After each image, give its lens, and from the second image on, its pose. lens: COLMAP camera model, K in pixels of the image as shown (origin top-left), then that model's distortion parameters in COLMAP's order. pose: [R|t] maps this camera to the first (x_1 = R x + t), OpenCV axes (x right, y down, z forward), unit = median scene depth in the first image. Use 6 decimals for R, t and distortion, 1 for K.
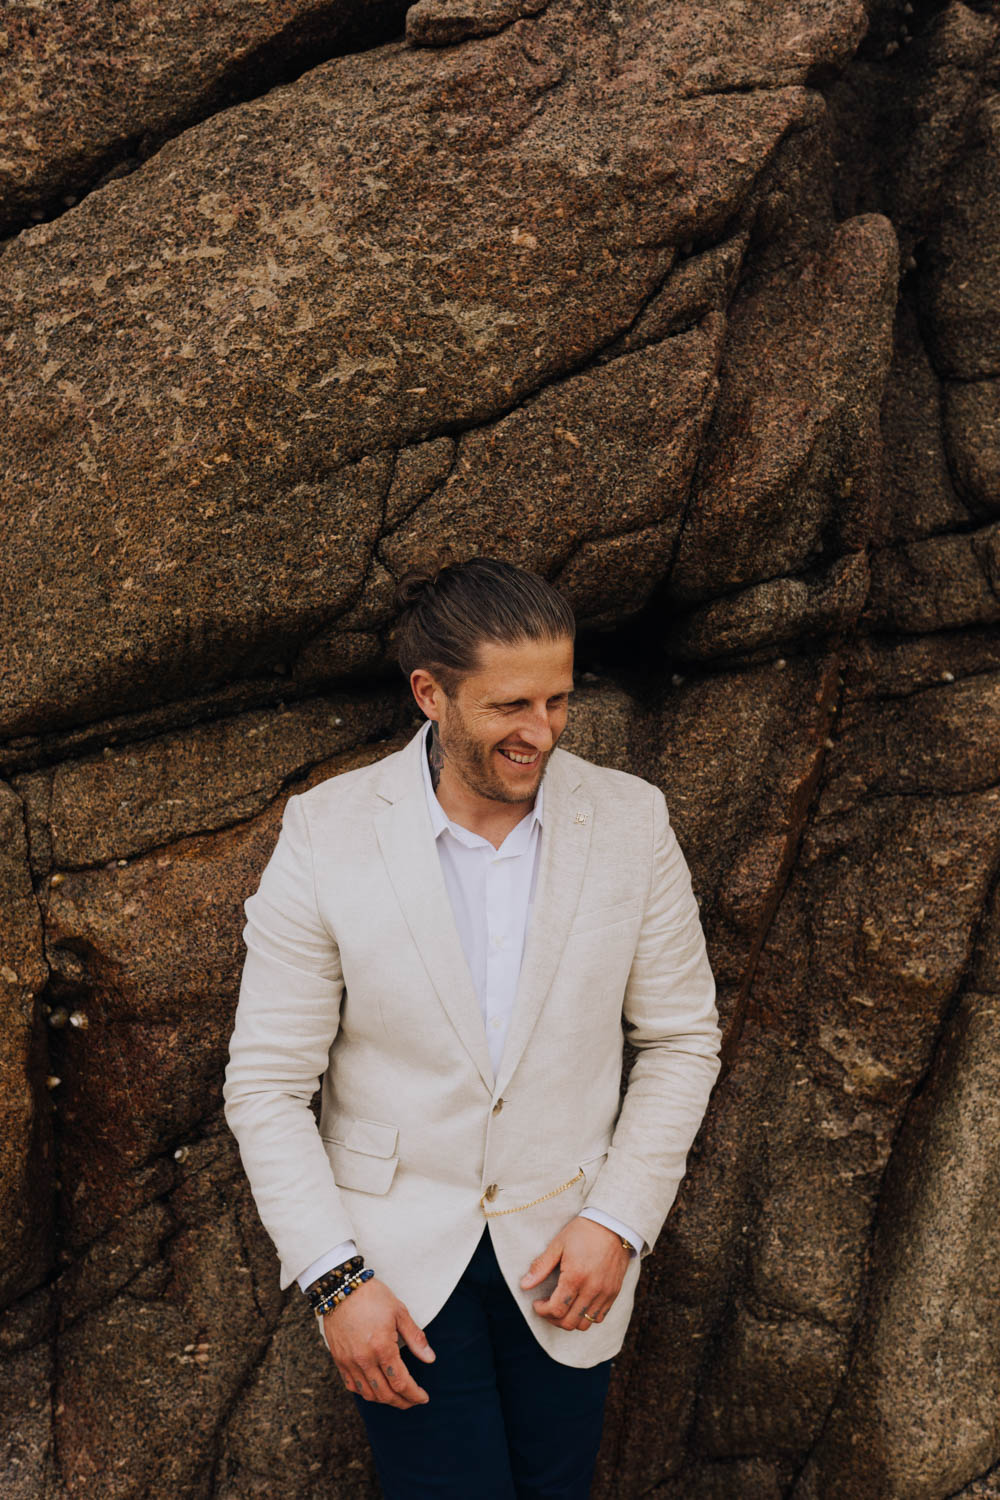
lens RADIAL K [[1474.8, 0, 490.4], [0, 1474.8, 753.6], [0, 0, 1]] dist [0.002907, 0.000097]
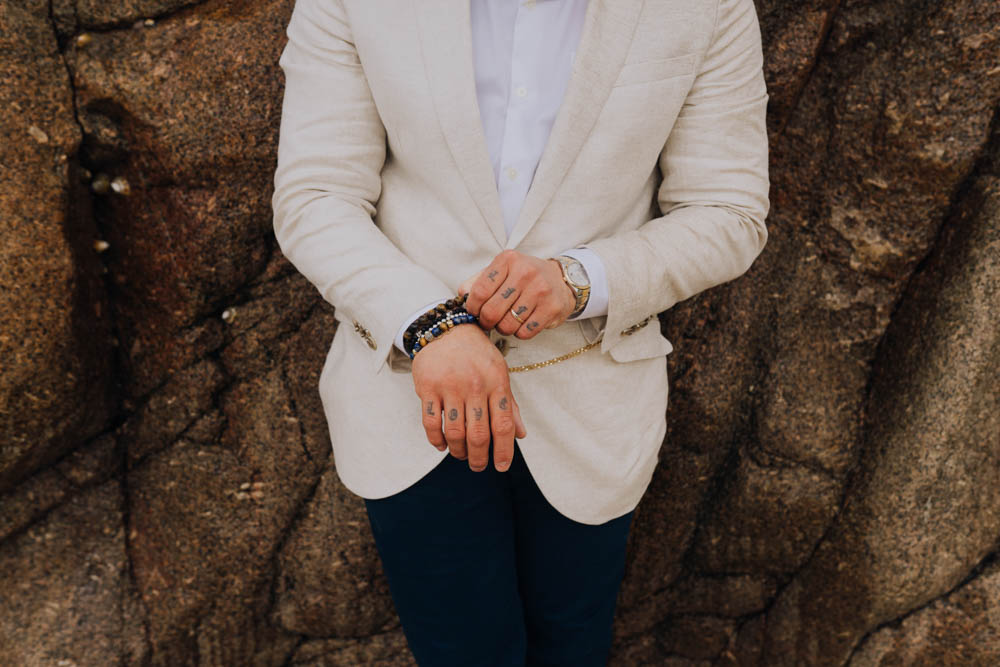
lens RADIAL K [[983.2, 0, 500.0], [0, 983.2, 333.5], [0, 0, 1]] dist [0.002907, 0.000097]
pose [[0.999860, 0.012552, 0.011021, -0.024278], [-0.015034, 0.963766, 0.266327, 0.096066], [-0.007279, -0.266455, 0.963820, 0.323968]]
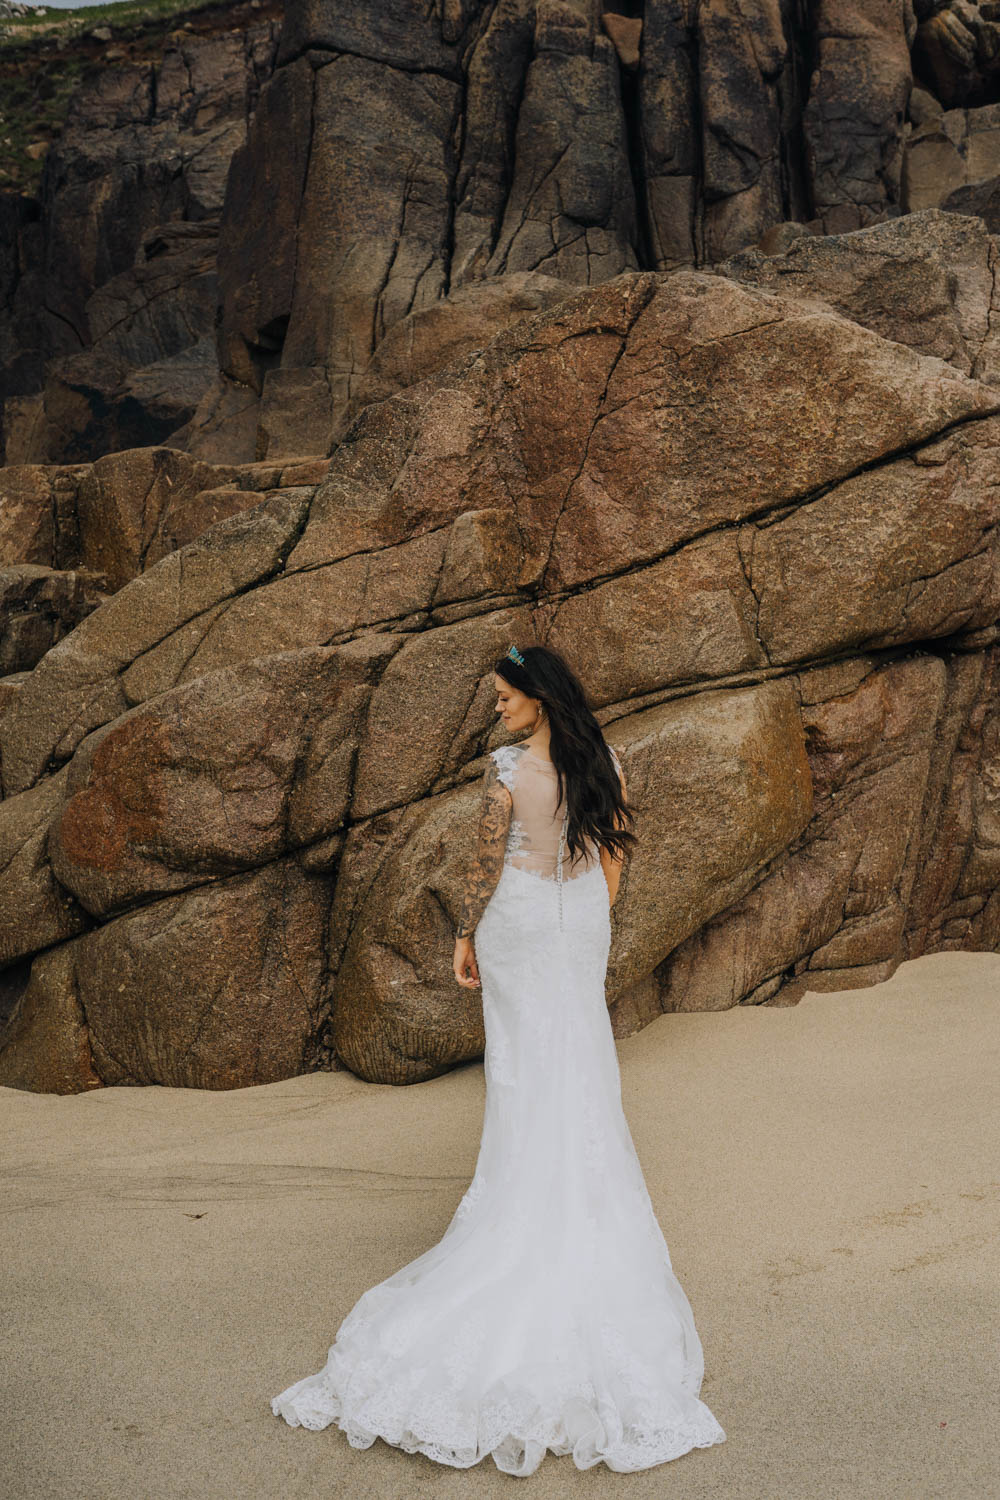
lens RADIAL K [[1474.8, 0, 490.4], [0, 1474.8, 753.6], [0, 0, 1]] dist [0.002907, 0.000097]
pose [[0.948695, 0.023011, 0.315355, -1.954887], [-0.020152, 0.999721, -0.012326, 0.238028], [-0.315550, 0.005338, 0.948894, -1.830778]]
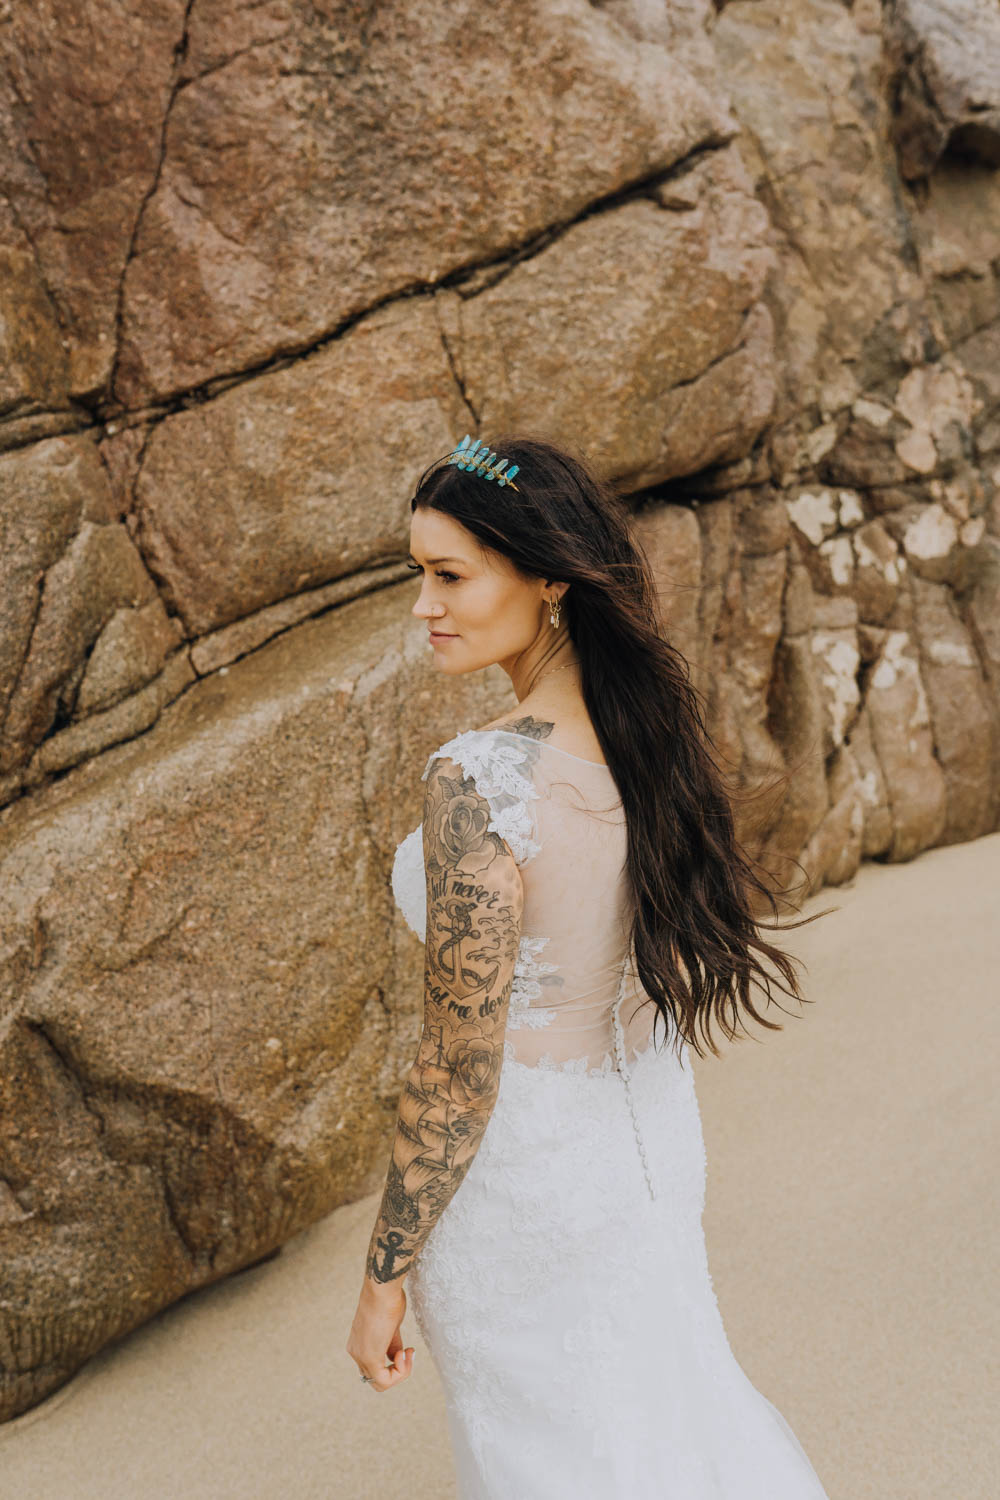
lens RADIAL K [[1494.7, 0, 525.9], [0, 1494.7, 764.5], [0, 0, 1]] dist [0.001646, 0.007026]
pose [[0.701312, -0.102561, 0.705438, -1.789127], [0.069667, 0.994720, 0.075359, 0.164464], [-0.709442, -0.003705, 0.704754, -0.423390]]
